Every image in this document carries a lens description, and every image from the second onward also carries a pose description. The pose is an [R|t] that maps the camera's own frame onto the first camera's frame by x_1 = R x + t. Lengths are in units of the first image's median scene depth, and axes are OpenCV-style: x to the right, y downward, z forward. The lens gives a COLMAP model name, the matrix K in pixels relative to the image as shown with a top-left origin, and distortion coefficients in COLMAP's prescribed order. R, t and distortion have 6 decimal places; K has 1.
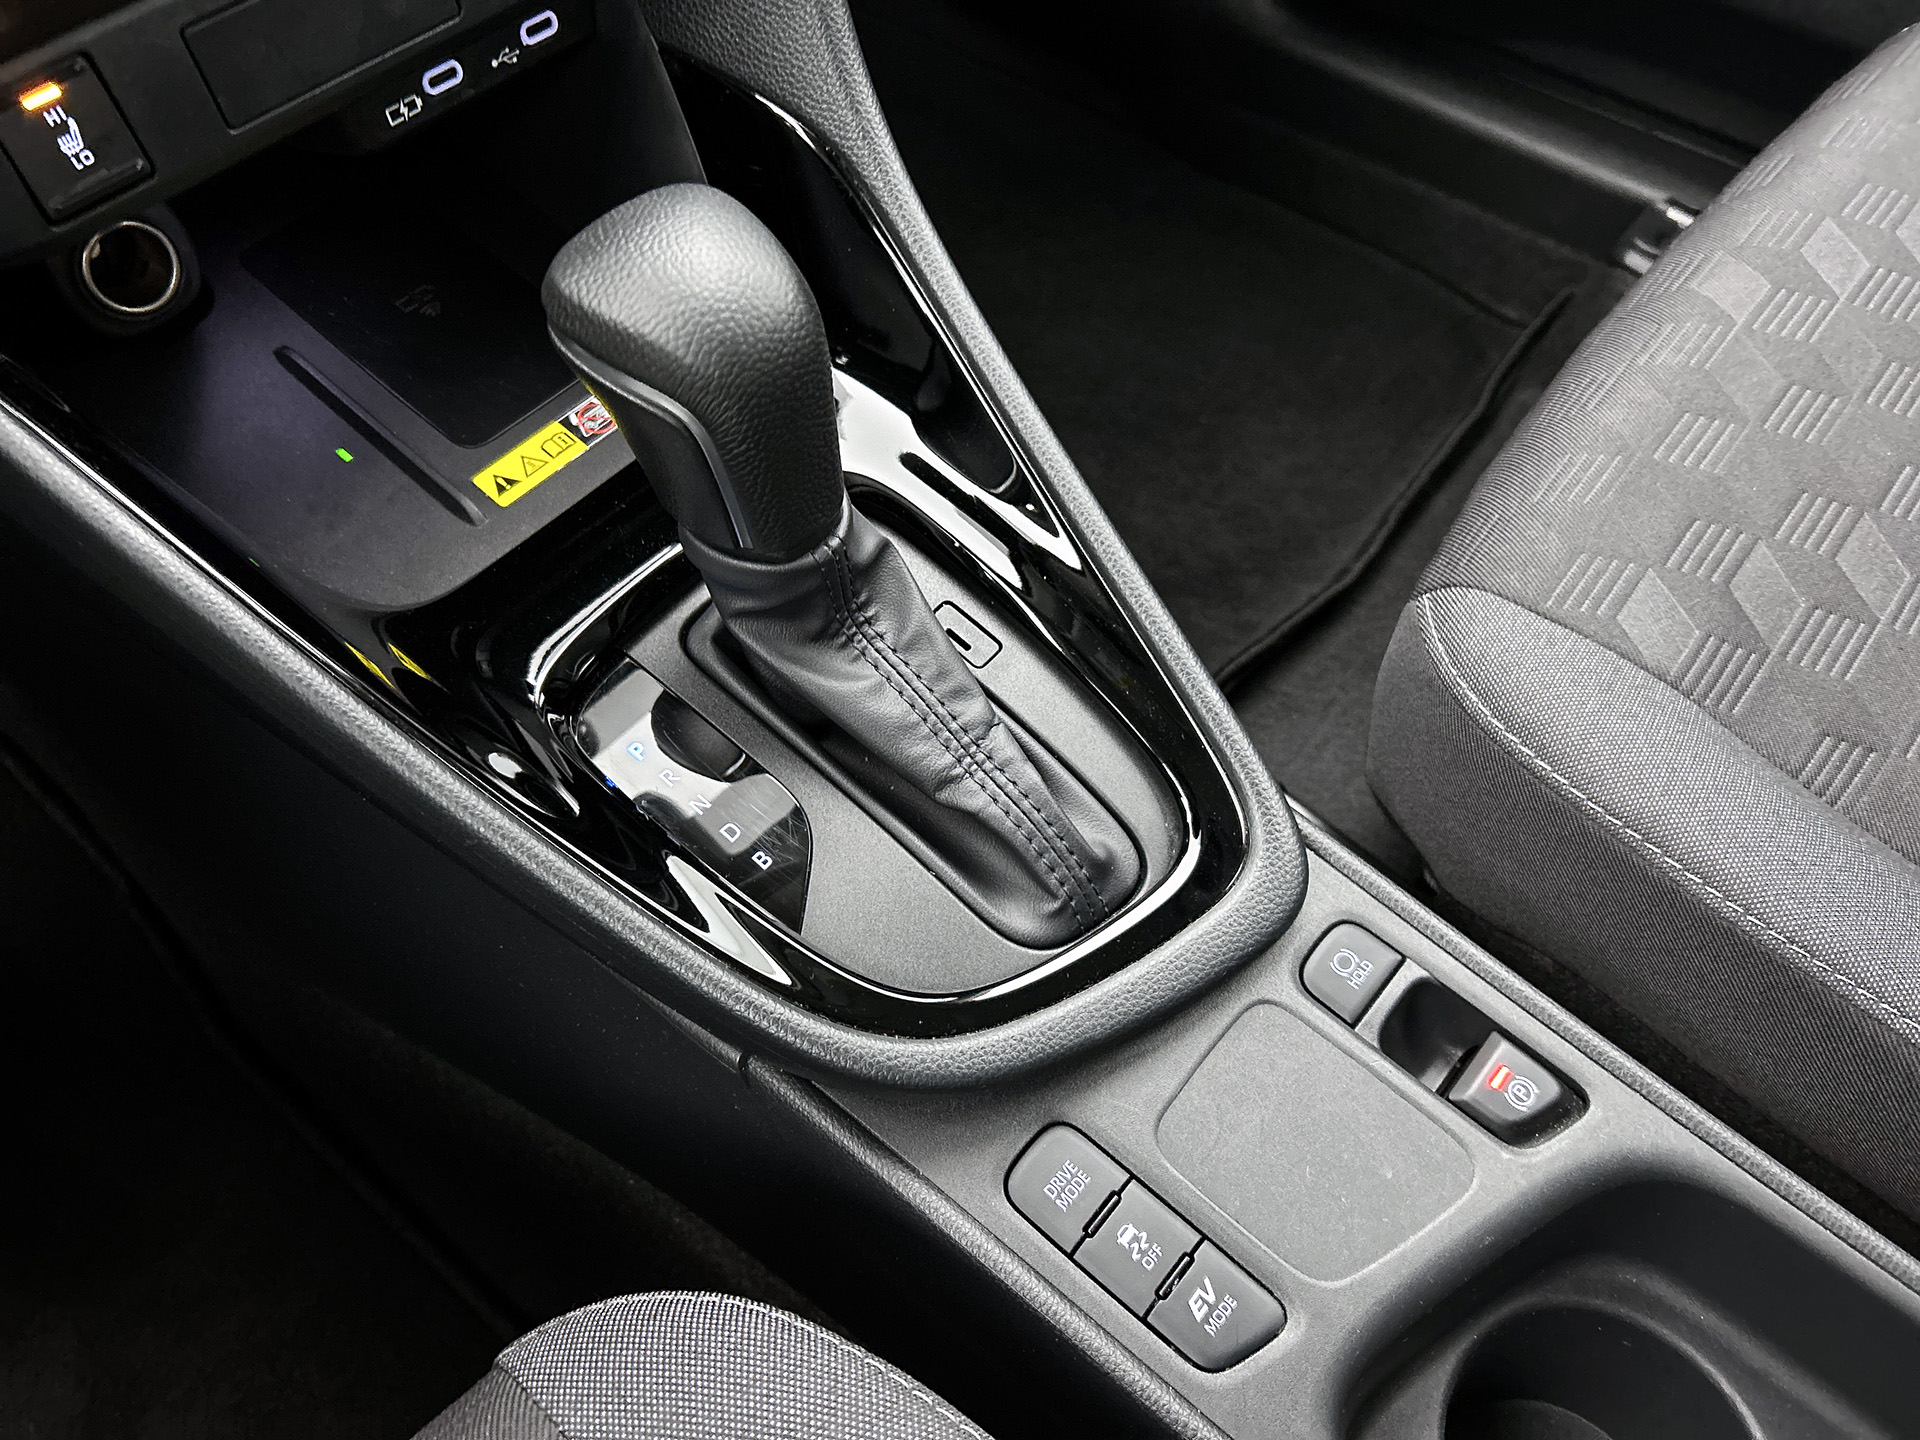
lens RADIAL K [[1433.0, 0, 948.6], [0, 1433.0, 710.3], [0, 0, 1]] dist [0.016146, -0.033698]
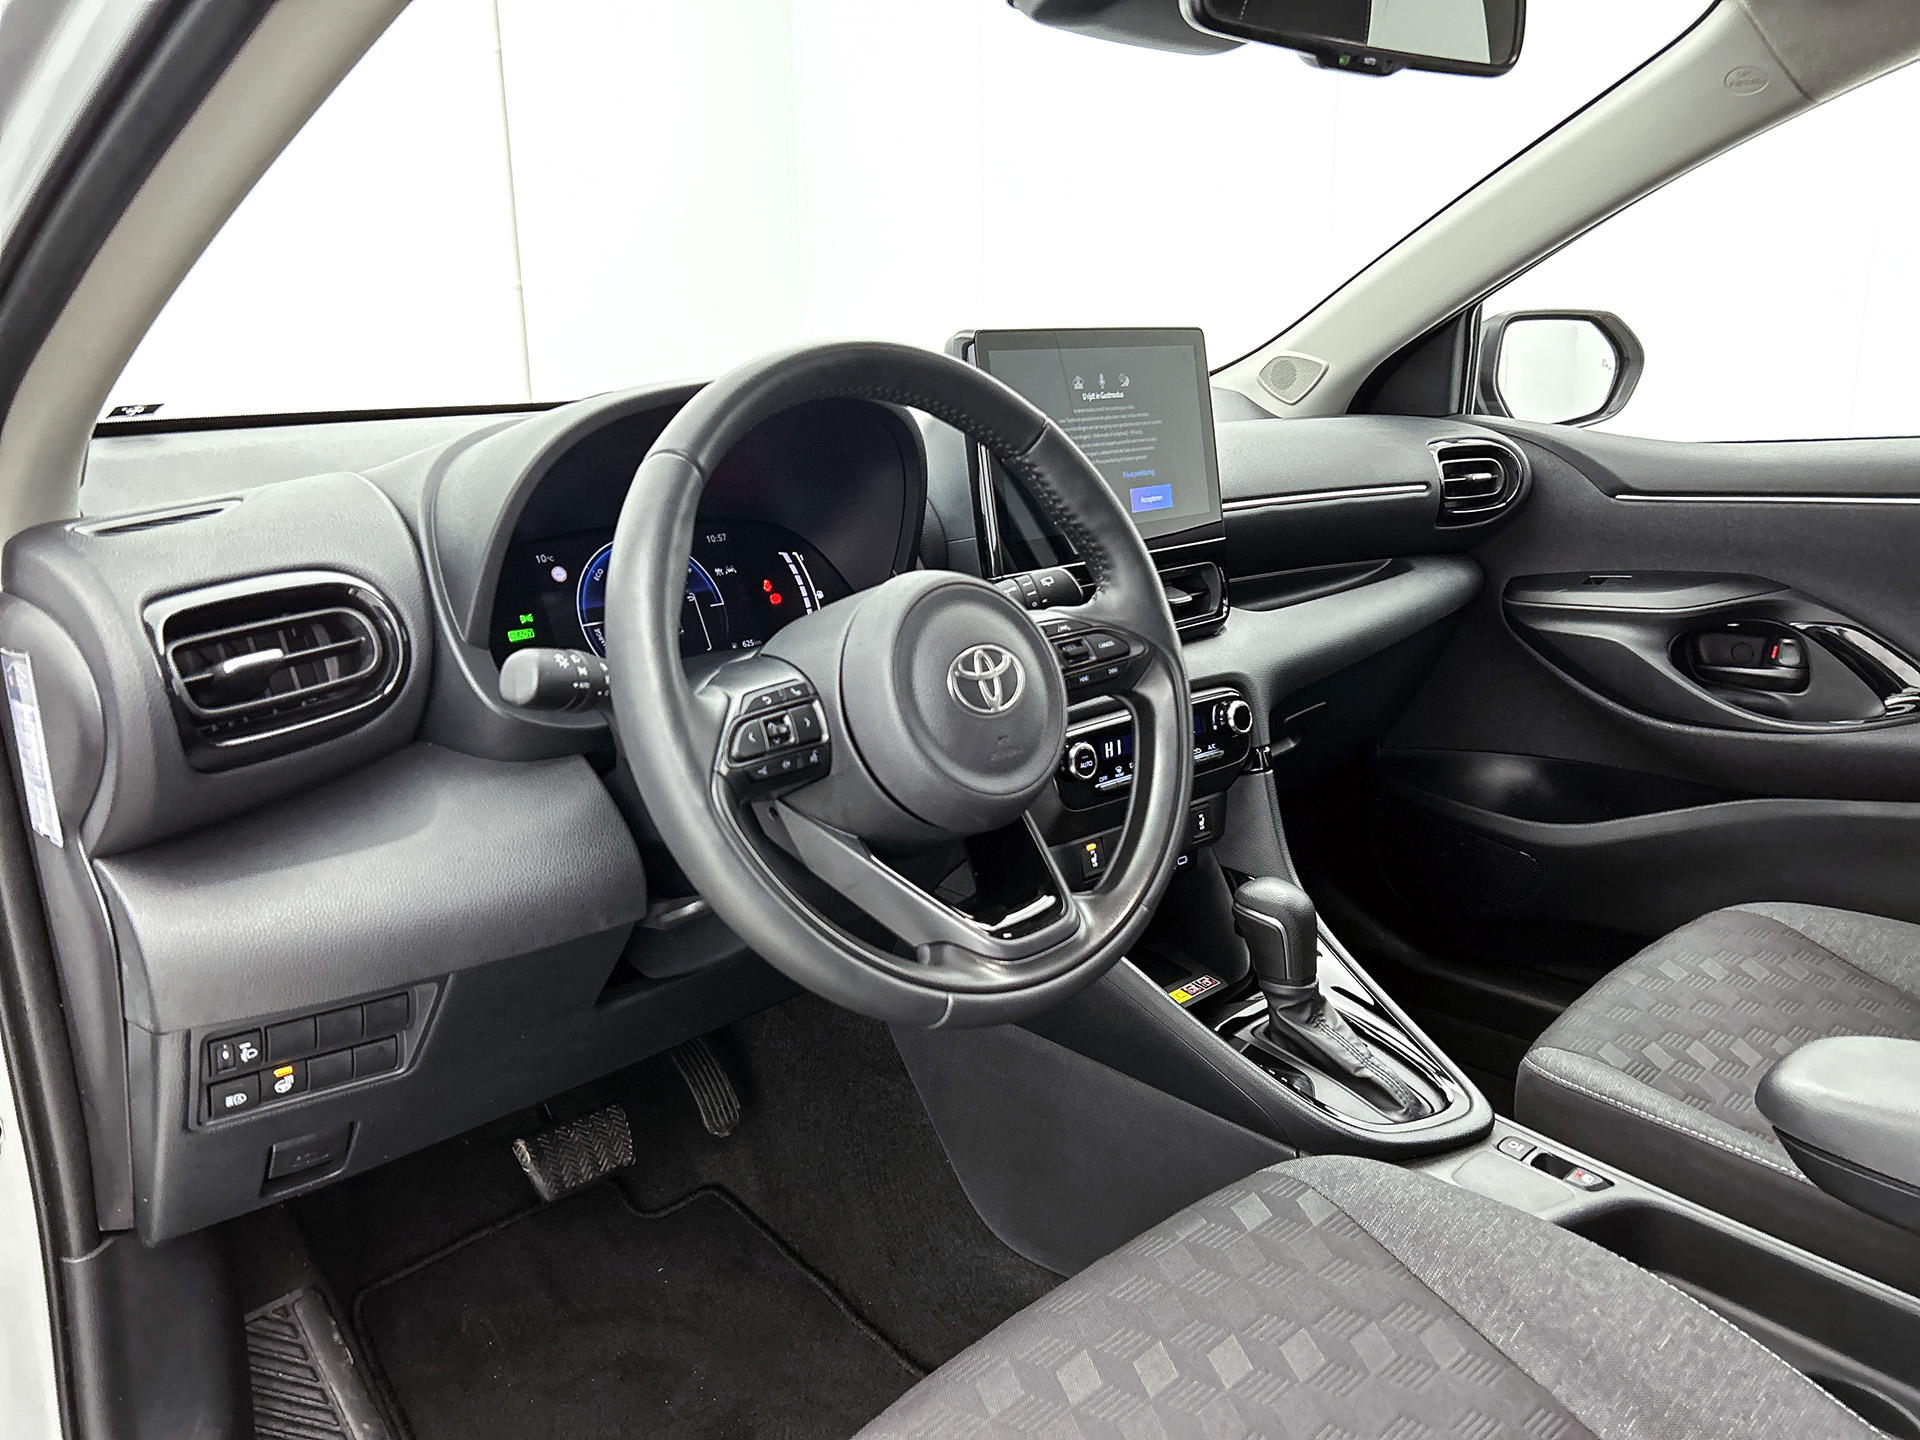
lens RADIAL K [[1433.0, 0, 958.5], [0, 1433.0, 710.7], [0, 0, 1]] dist [0.016146, -0.033698]
pose [[0.996832, 0.021198, -0.076665, -0.591133], [-0.066660, 0.748488, -0.659790, 1.457502], [0.043396, 0.662810, 0.747529, -1.646578]]
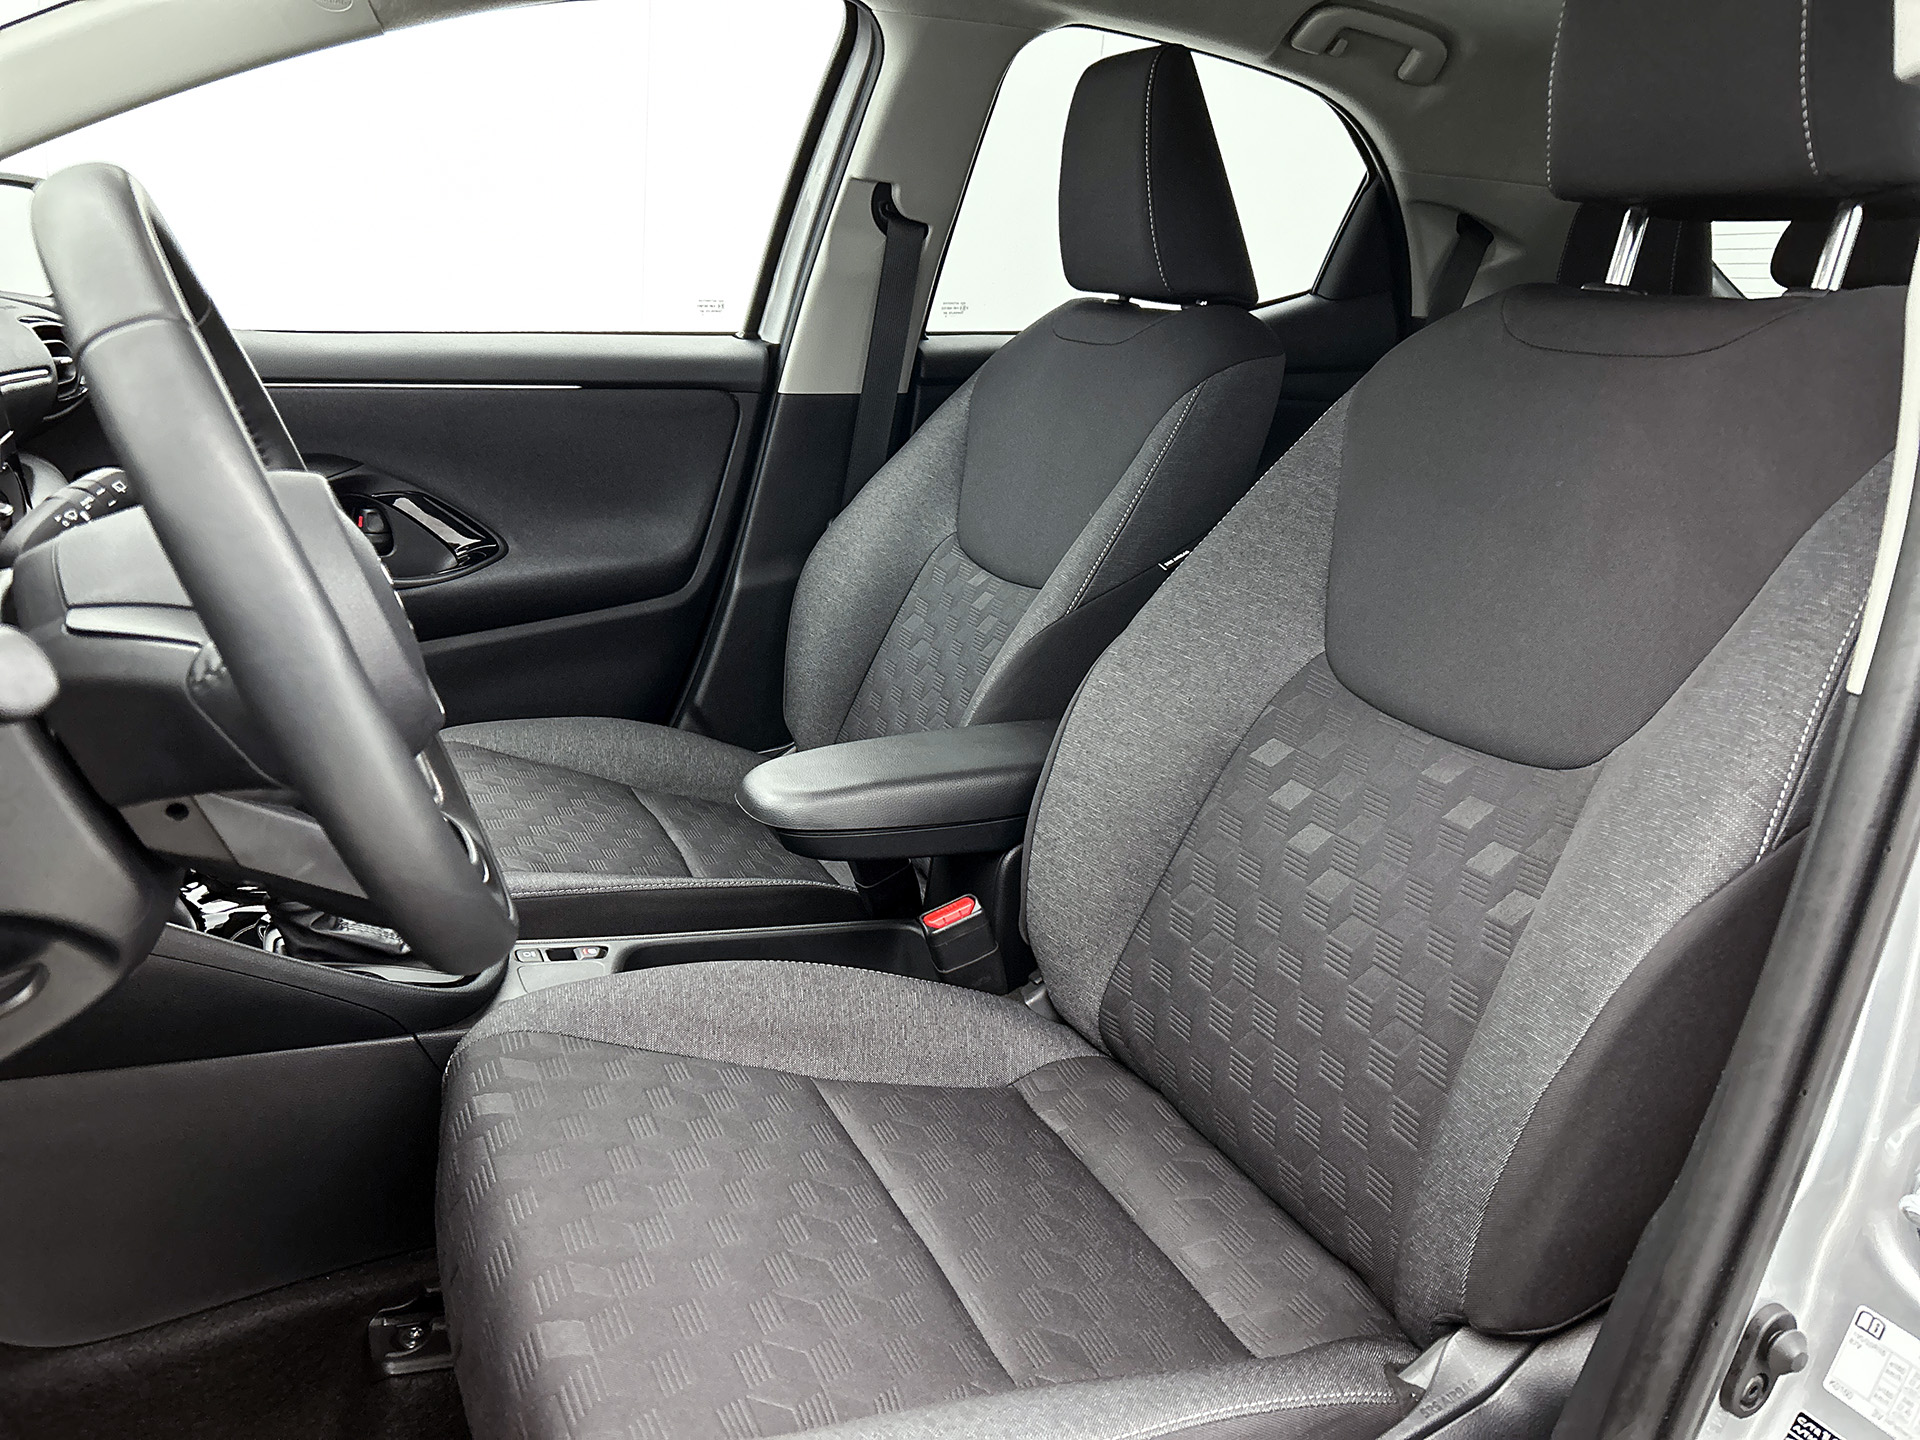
lens RADIAL K [[1433.0, 0, 952.0], [0, 1433.0, 712.5], [0, 0, 1]] dist [0.016146, -0.033698]
pose [[0.367009, -0.188343, 0.910951, -2.171711], [0.705149, 0.695021, -0.140396, 0.919531], [-0.606687, 0.693883, 0.387889, -1.144955]]
